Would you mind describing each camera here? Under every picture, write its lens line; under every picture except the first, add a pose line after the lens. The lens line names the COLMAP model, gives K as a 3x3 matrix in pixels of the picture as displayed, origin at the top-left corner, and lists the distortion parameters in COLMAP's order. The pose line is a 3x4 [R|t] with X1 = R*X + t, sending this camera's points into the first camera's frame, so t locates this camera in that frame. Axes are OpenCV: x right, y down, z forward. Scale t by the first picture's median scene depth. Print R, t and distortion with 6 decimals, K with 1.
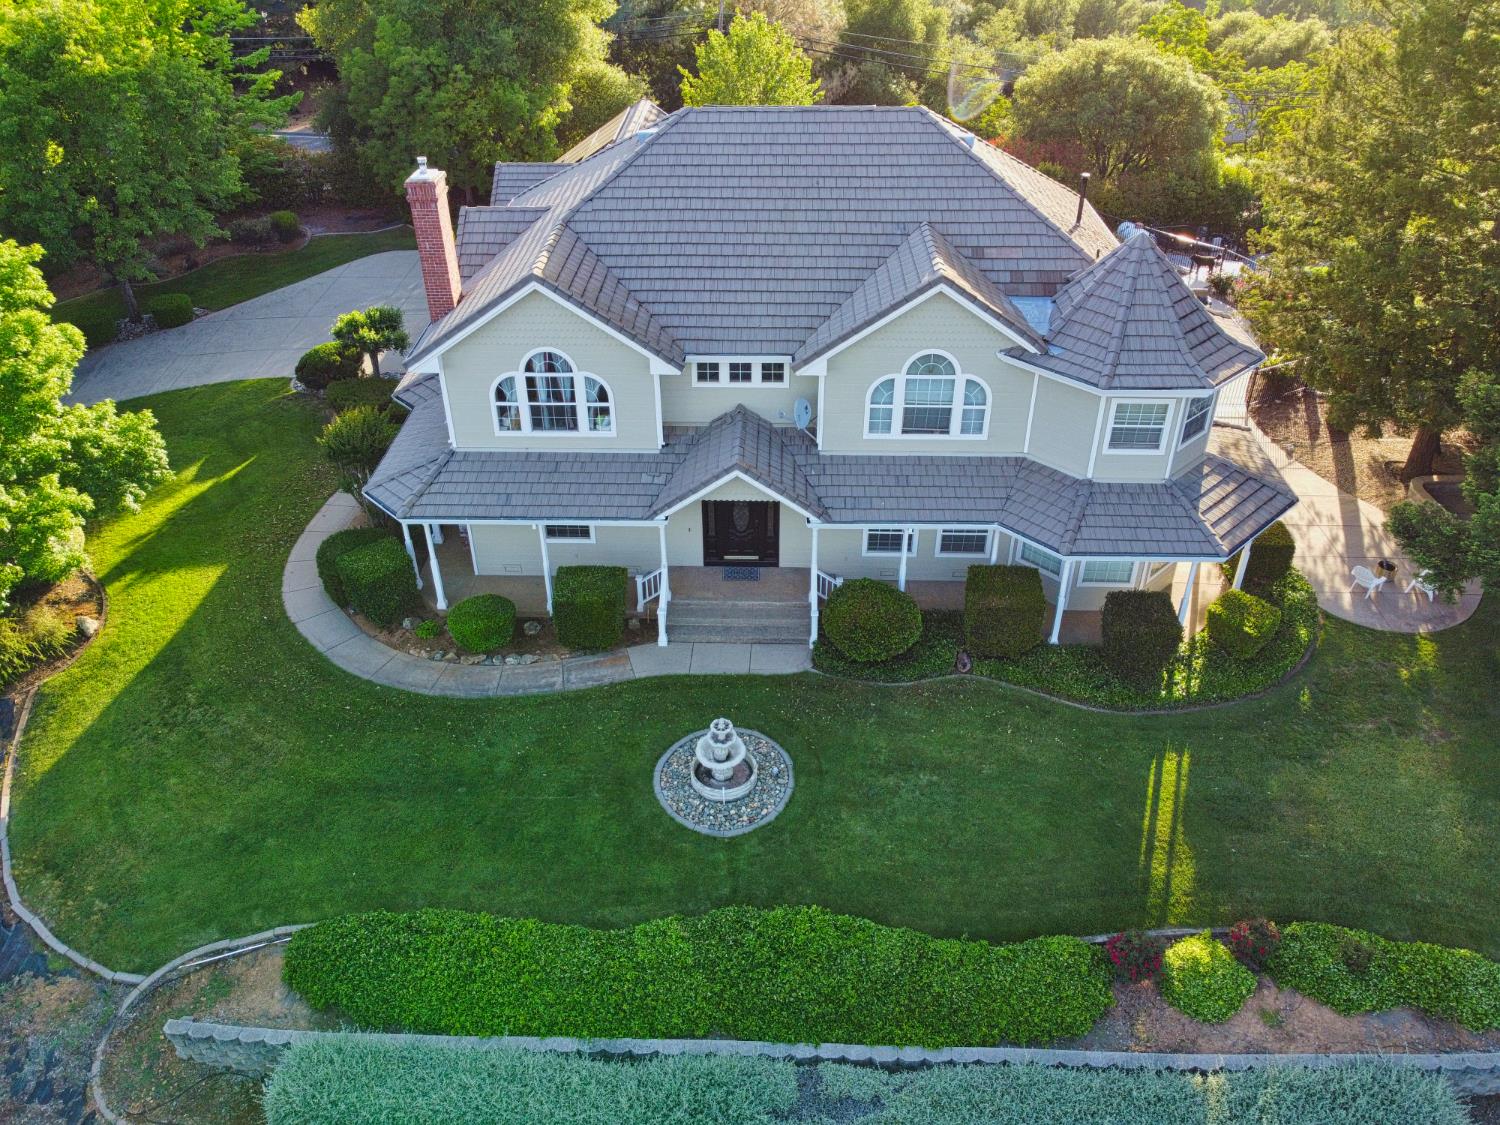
lens RADIAL K [[1138.7, 0, 747.8], [0, 1138.7, 561.8], [0, 0, 1]] dist [-0.000757, -0.004372]
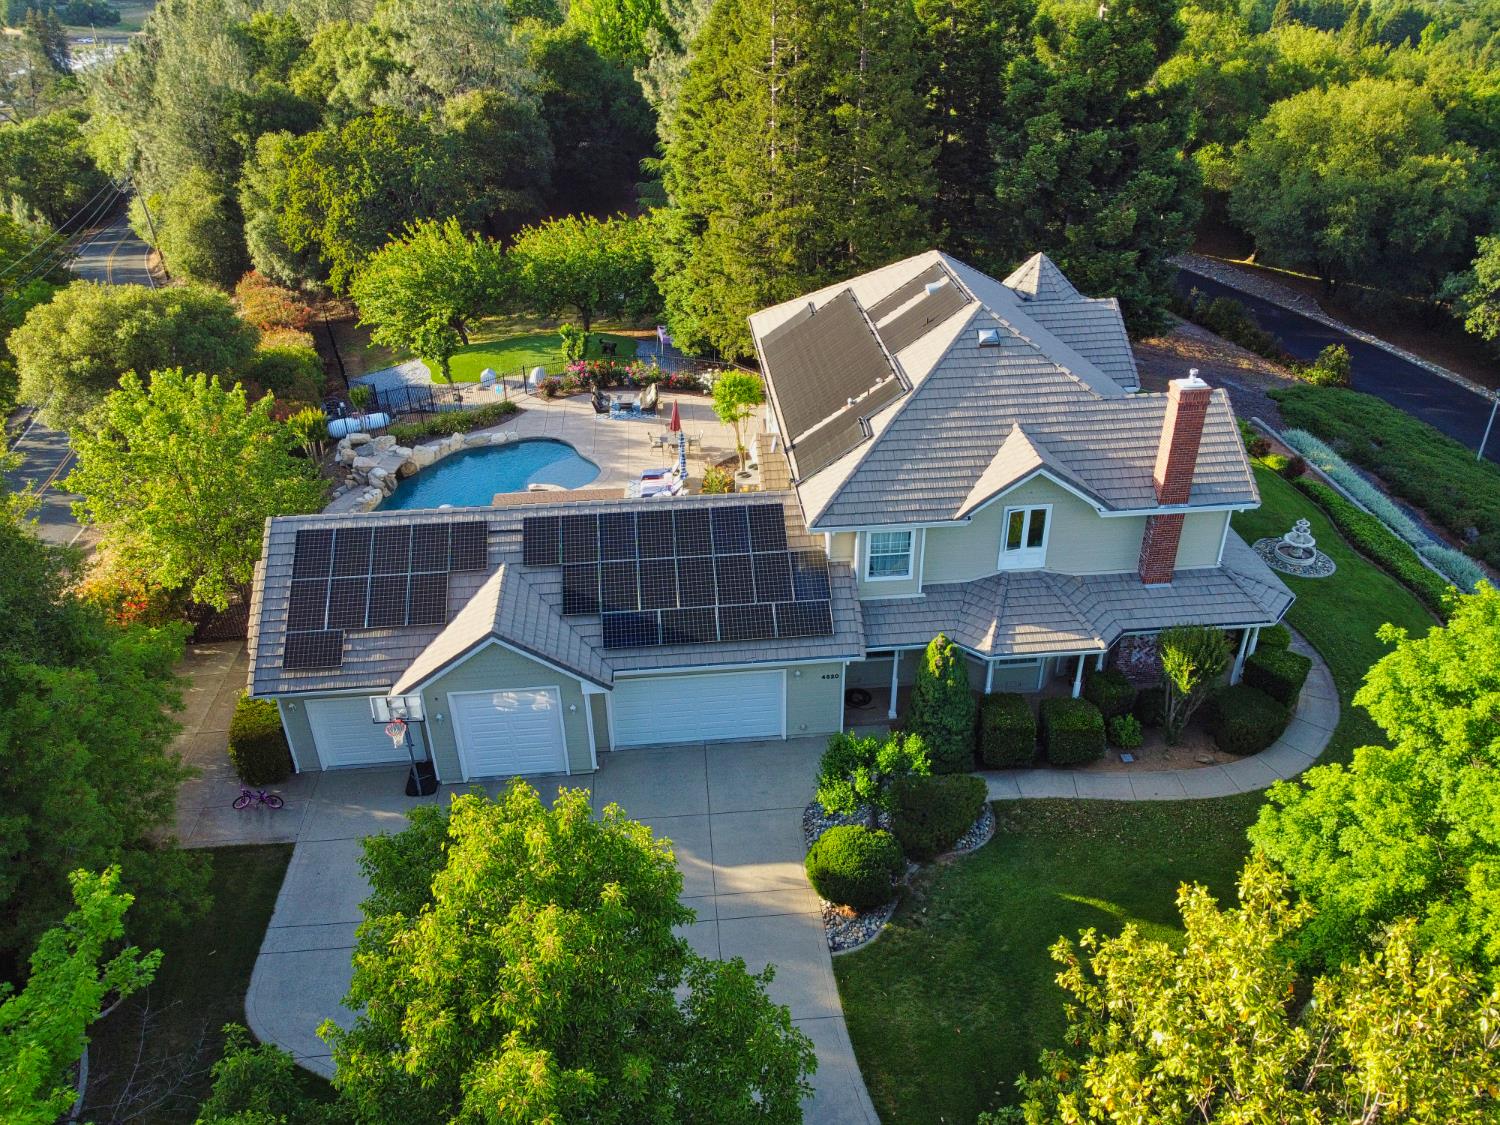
lens RADIAL K [[1138.7, 0, 747.8], [0, 1138.7, 561.8], [0, 0, 1]] dist [-0.000757, -0.004372]
pose [[-0.116099, -0.496771, 0.860081, -1.260824], [0.565129, 0.679067, 0.468505, -0.970924], [-0.816792, 0.540450, 0.201901, 1.172650]]
